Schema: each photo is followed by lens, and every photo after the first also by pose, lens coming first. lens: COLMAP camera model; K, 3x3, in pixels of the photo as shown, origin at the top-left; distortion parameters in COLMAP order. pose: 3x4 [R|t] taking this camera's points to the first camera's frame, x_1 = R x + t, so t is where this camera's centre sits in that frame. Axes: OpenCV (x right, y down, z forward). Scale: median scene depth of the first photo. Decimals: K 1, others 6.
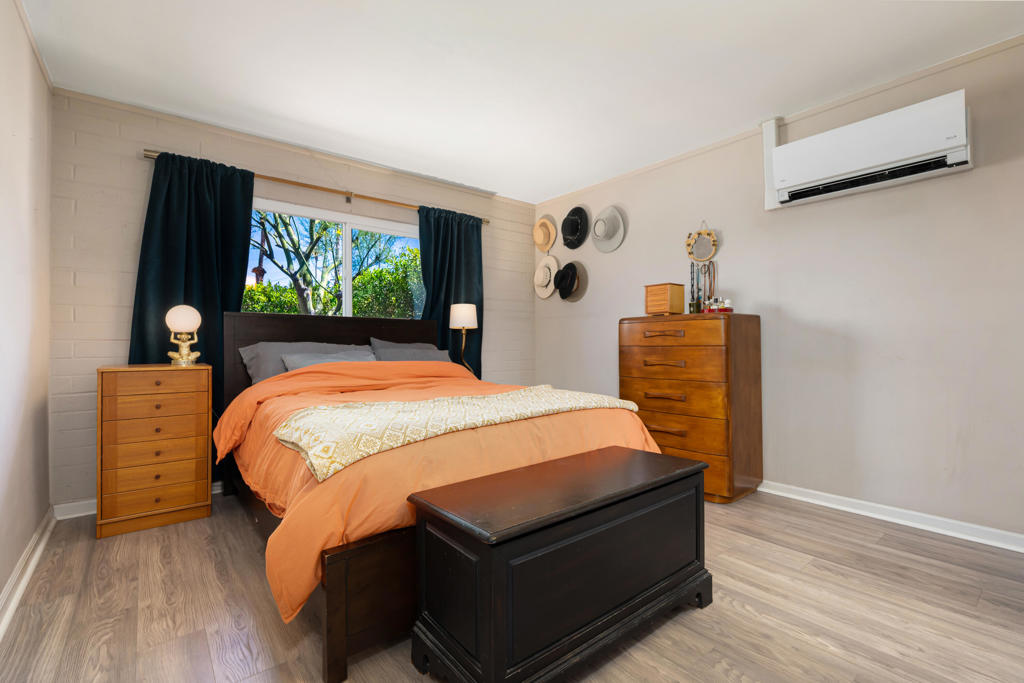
lens RADIAL K [[457.4, 0, 511.9], [0, 457.4, 340.0], [0, 0, 1]] dist [-0.001099, 0.000018]
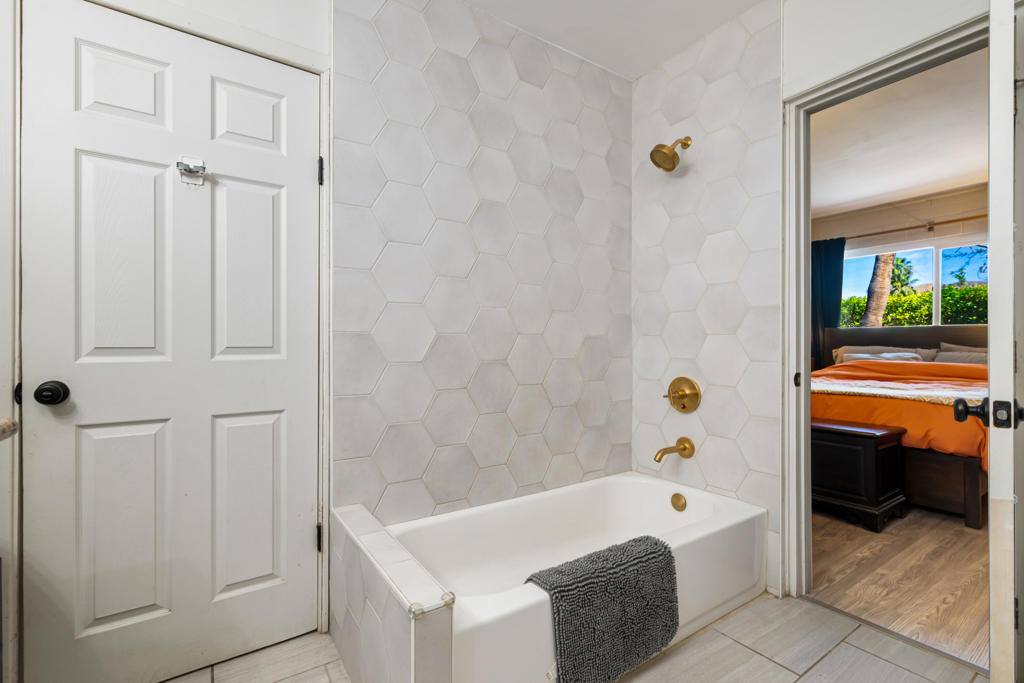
lens RADIAL K [[457.4, 0, 511.2], [0, 457.4, 343.4], [0, 0, 1]] dist [-0.001099, 0.000018]
pose [[-0.084874, -0.001051, -0.996391, 1.716933], [0.000085, 0.999999, -0.001062, -0.006065], [0.996392, -0.000175, -0.084874, 0.000869]]
